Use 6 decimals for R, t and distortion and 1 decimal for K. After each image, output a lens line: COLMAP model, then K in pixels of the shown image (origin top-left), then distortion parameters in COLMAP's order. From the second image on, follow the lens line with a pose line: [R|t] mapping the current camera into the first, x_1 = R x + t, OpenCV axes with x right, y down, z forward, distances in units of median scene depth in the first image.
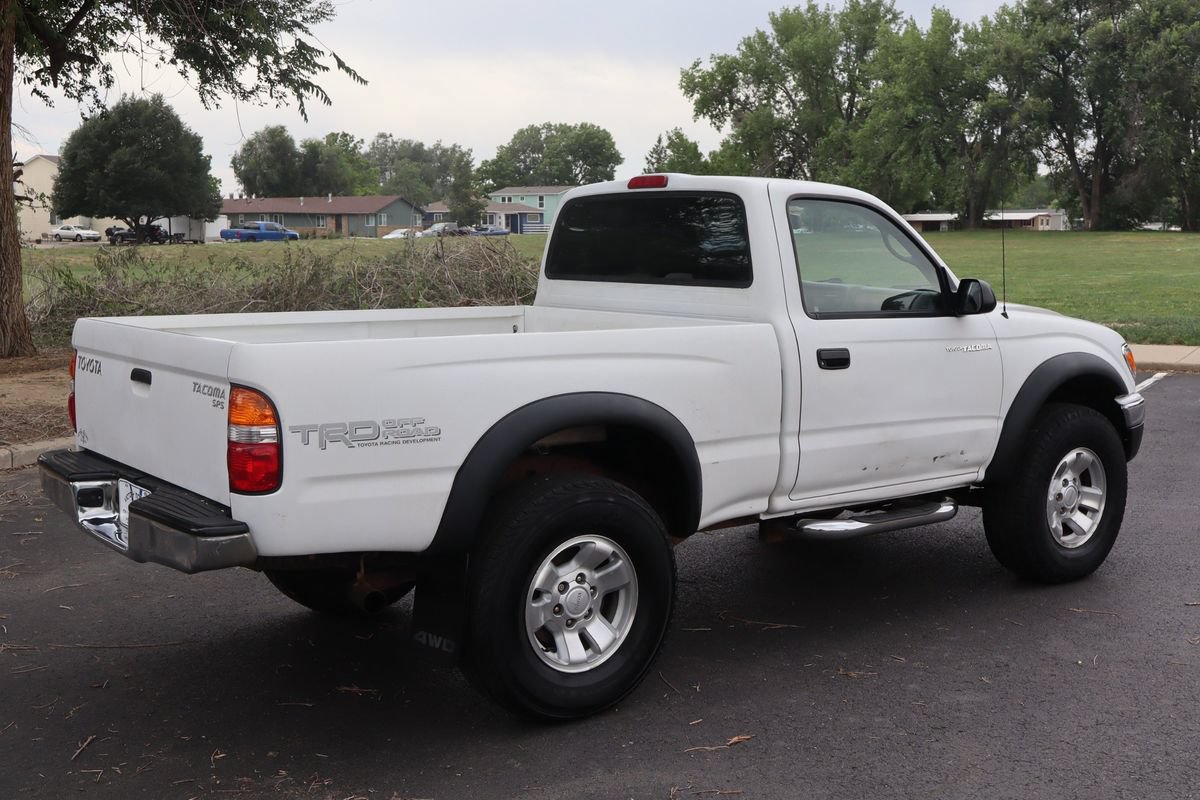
lens RADIAL K [[1338.9, 0, 600.0], [0, 1338.9, 400.0], [0, 0, 1]] dist [0.023267, -0.019689]
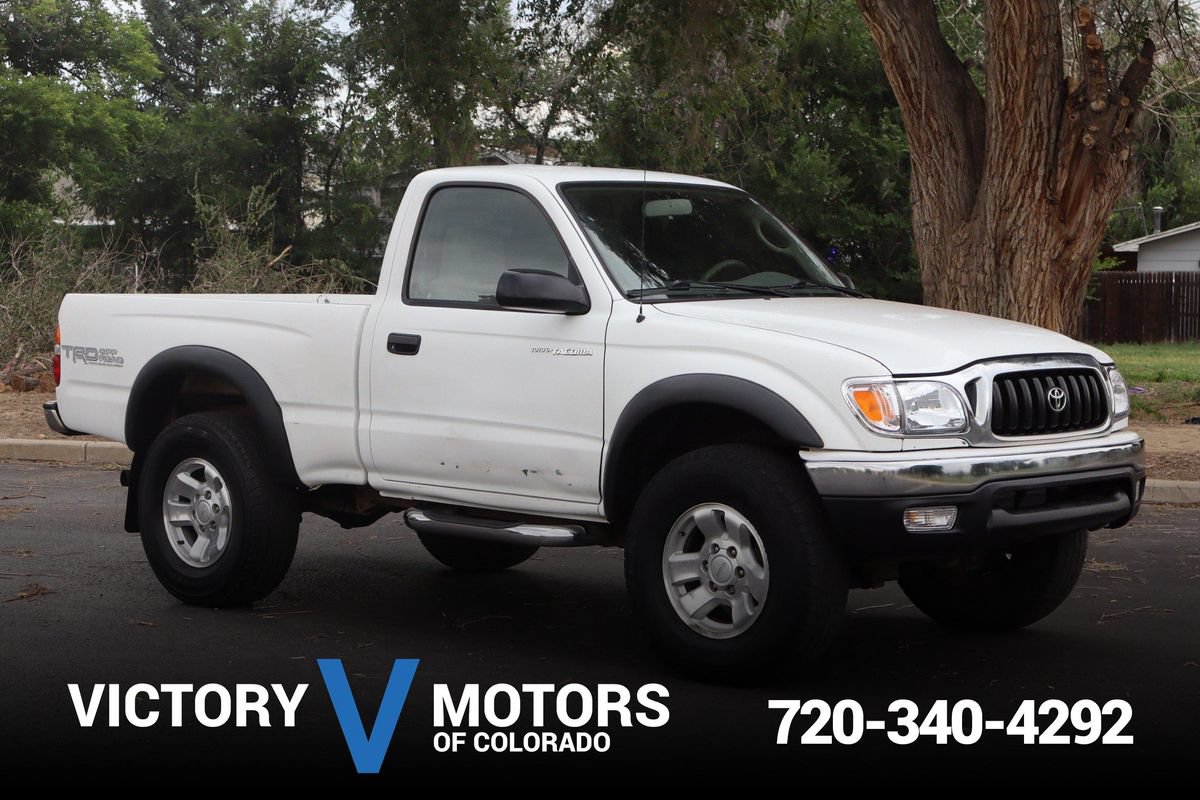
lens RADIAL K [[2246.4, 0, 605.7], [0, 2246.4, 400.8], [0, 0, 1]] dist [0.021391, 0.053605]
pose [[0.195847, 0.059398, -0.978834, 0.088207], [-0.128783, 0.991077, 0.034374, -0.003140], [0.972141, 0.119325, 0.201749, 0.038439]]
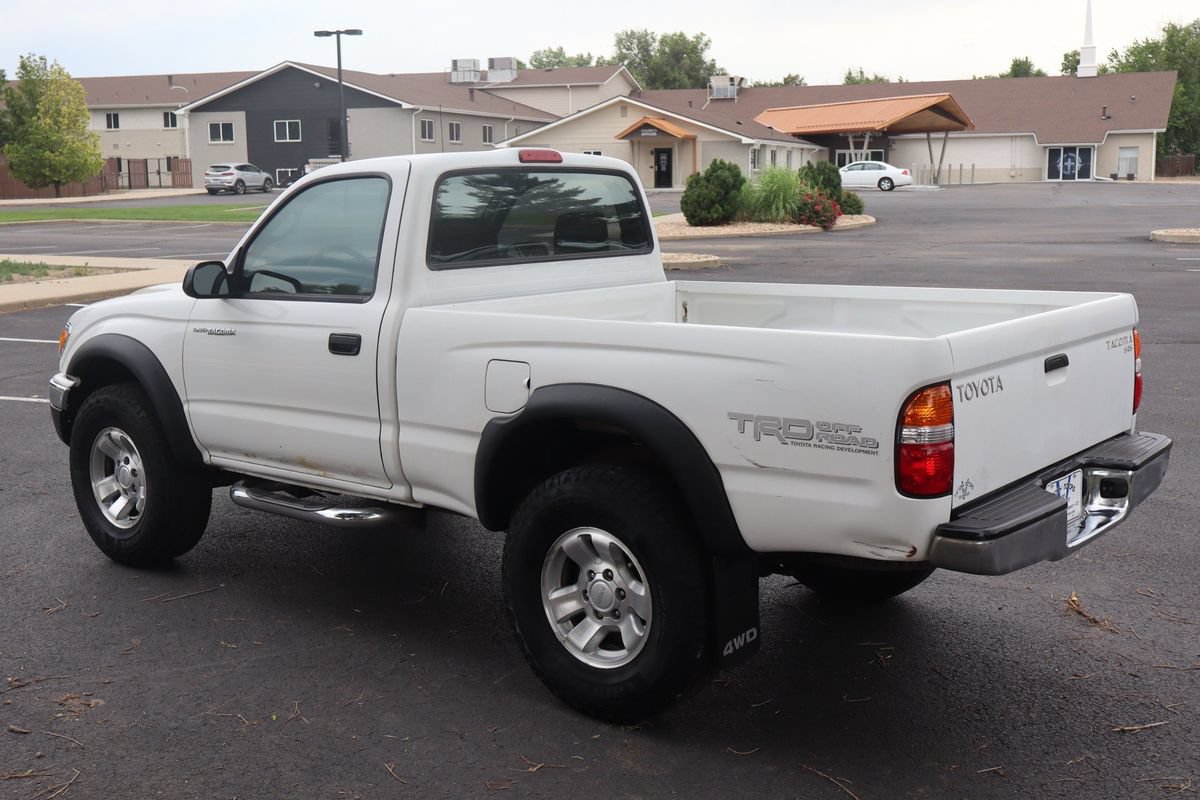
lens RADIAL K [[1338.9, 0, 600.0], [0, 1338.9, 400.0], [0, 0, 1]] dist [0.023267, -0.019689]
pose [[-0.230307, -0.153481, 0.960938, -0.047992], [0.131960, 0.973437, 0.187104, -0.008613], [-0.964129, 0.169896, -0.203936, 0.061235]]
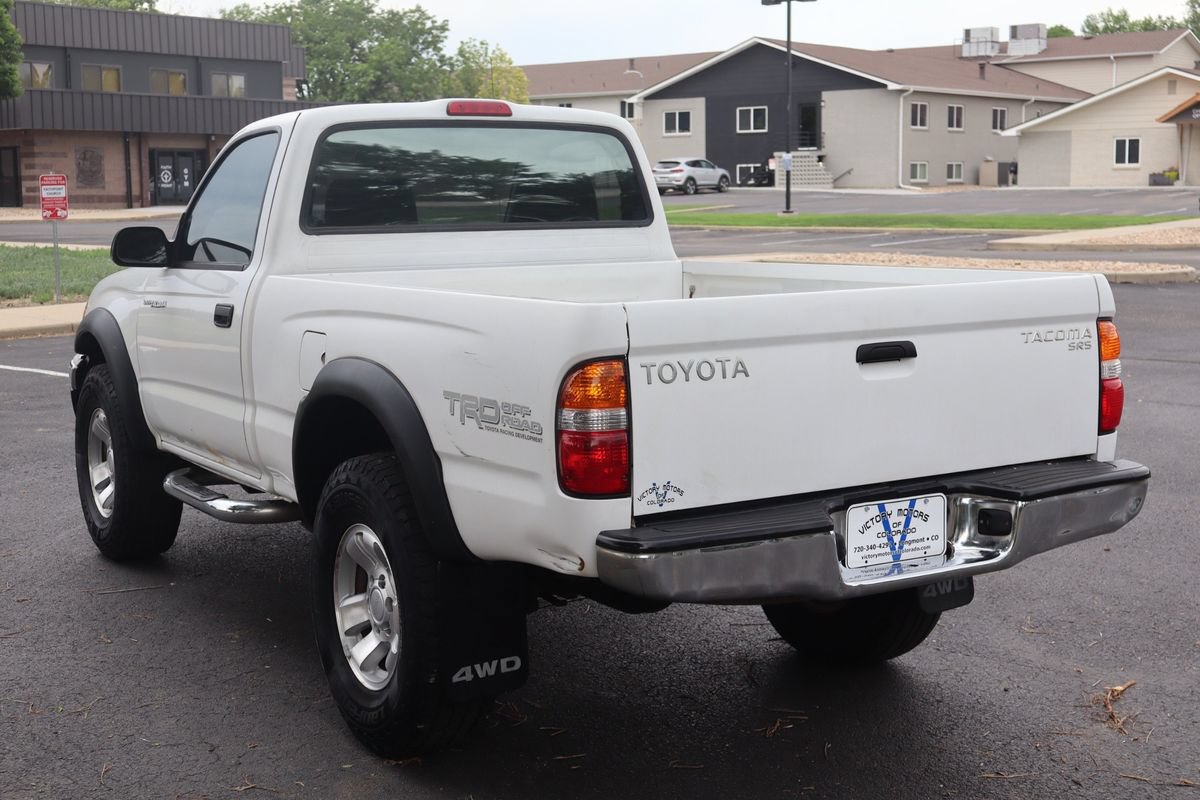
lens RADIAL K [[1639.8, 0, 600.0], [0, 1639.8, 400.0], [0, 0, 1]] dist [0.030530, -0.051902]
pose [[0.107694, -0.127712, 0.985947, -0.050787], [0.134890, 0.984421, 0.112780, -0.004629], [-0.984991, 0.120848, 0.123244, 0.042506]]
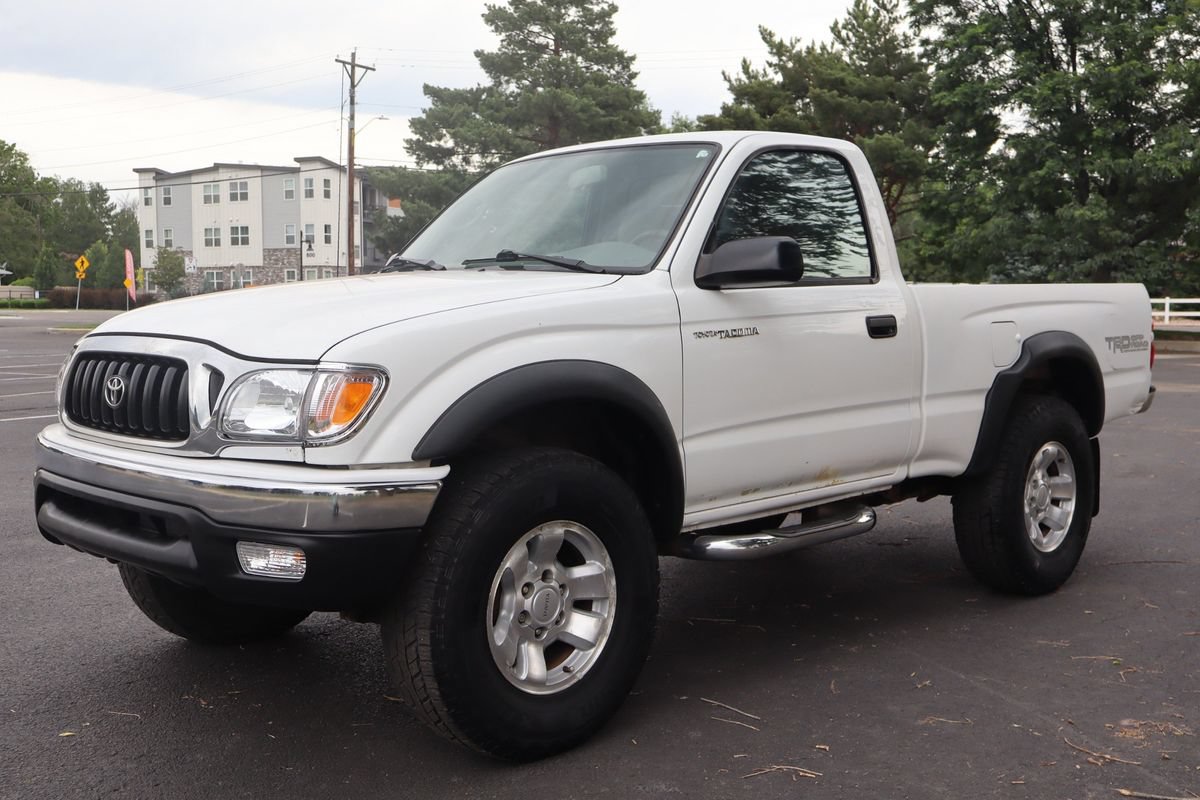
lens RADIAL K [[1243.0, 0, 623.7], [0, 1243.0, 401.5], [0, 0, 1]] dist [0.009339, 0.000456]
pose [[-0.991505, 0.012822, -0.129432, 0.012132], [-0.014278, 0.978384, 0.206302, -0.008793], [0.129280, 0.206397, -0.969890, 0.098285]]
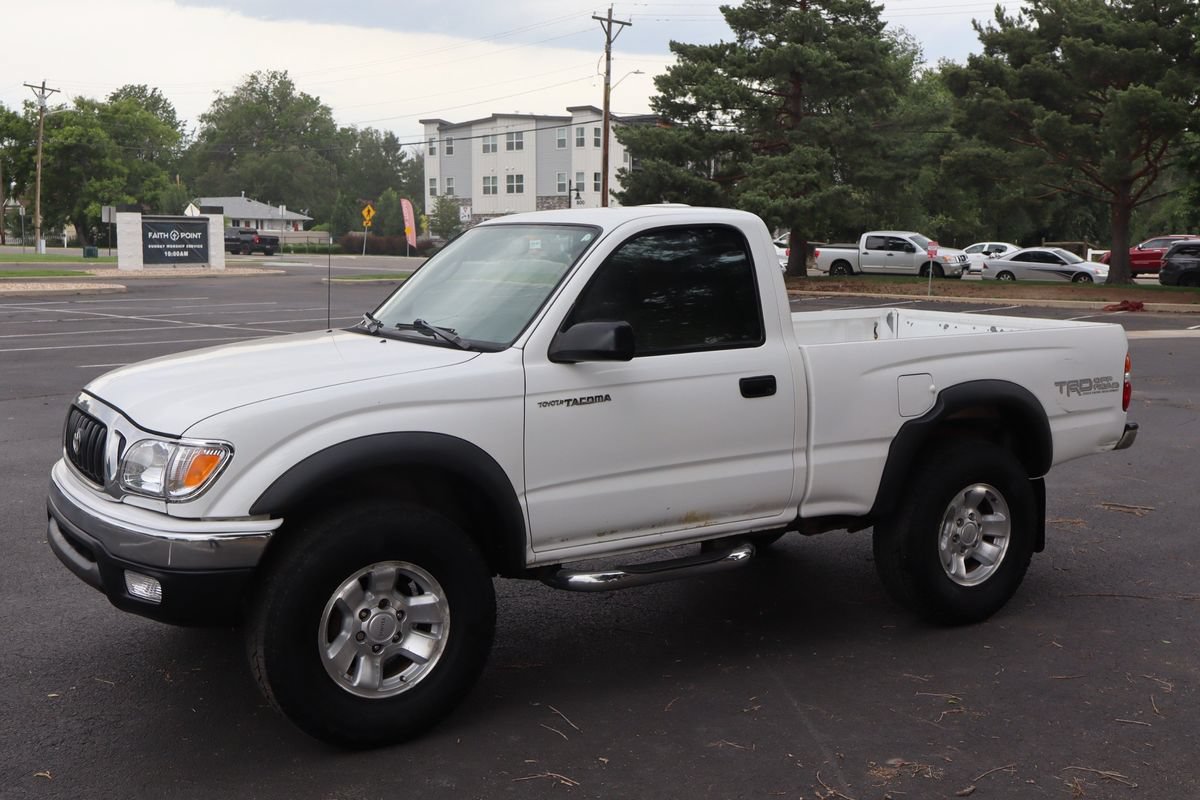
lens RADIAL K [[1243.0, 0, 623.7], [0, 1243.0, 401.5], [0, 0, 1]] dist [0.009339, 0.000456]
pose [[-0.996240, -0.015747, 0.085188, -0.000351], [0.006087, 0.968185, 0.250161, -0.013726], [-0.086417, 0.249739, -0.964449, 0.103774]]
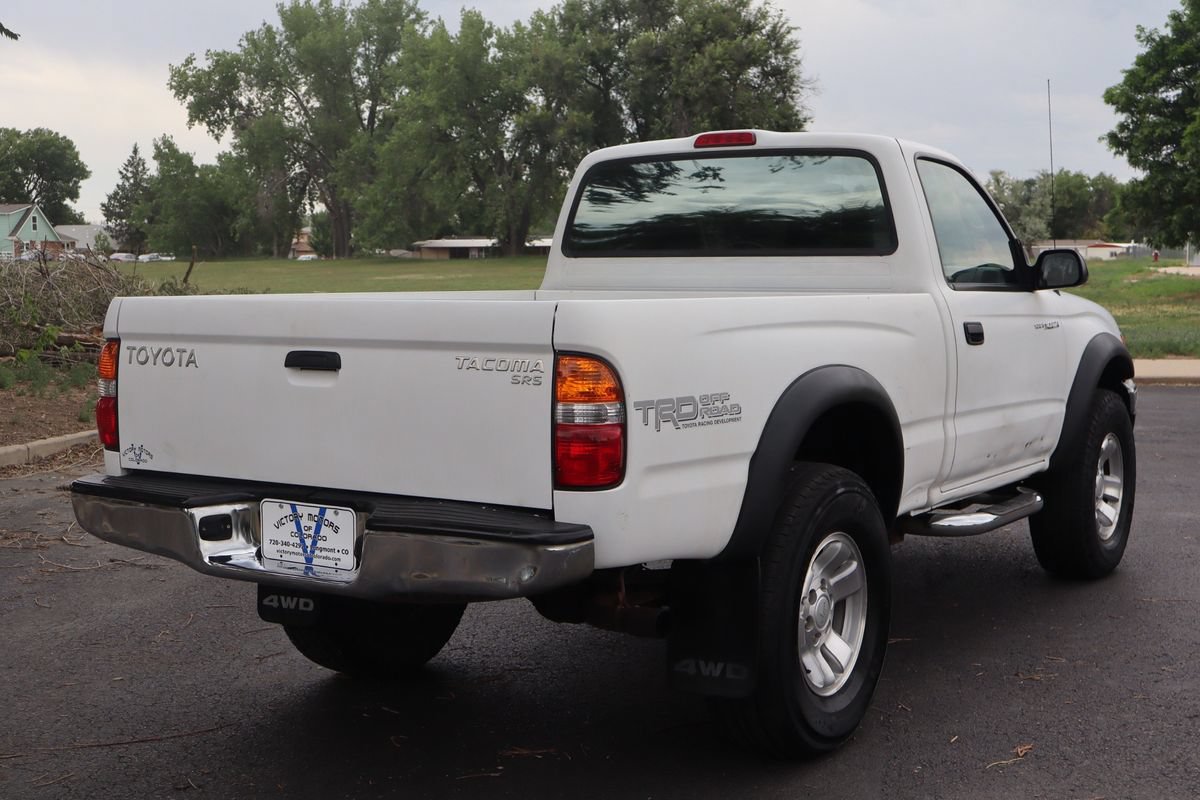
lens RADIAL K [[1555.1, 0, 600.0], [0, 1555.1, 400.0], [0, 0, 1]] dist [0.005304, -0.027202]
pose [[0.942492, -0.033493, 0.332546, -0.019621], [0.045470, 0.998565, -0.028298, 0.001534], [-0.331121, 0.041791, 0.942663, 0.004561]]
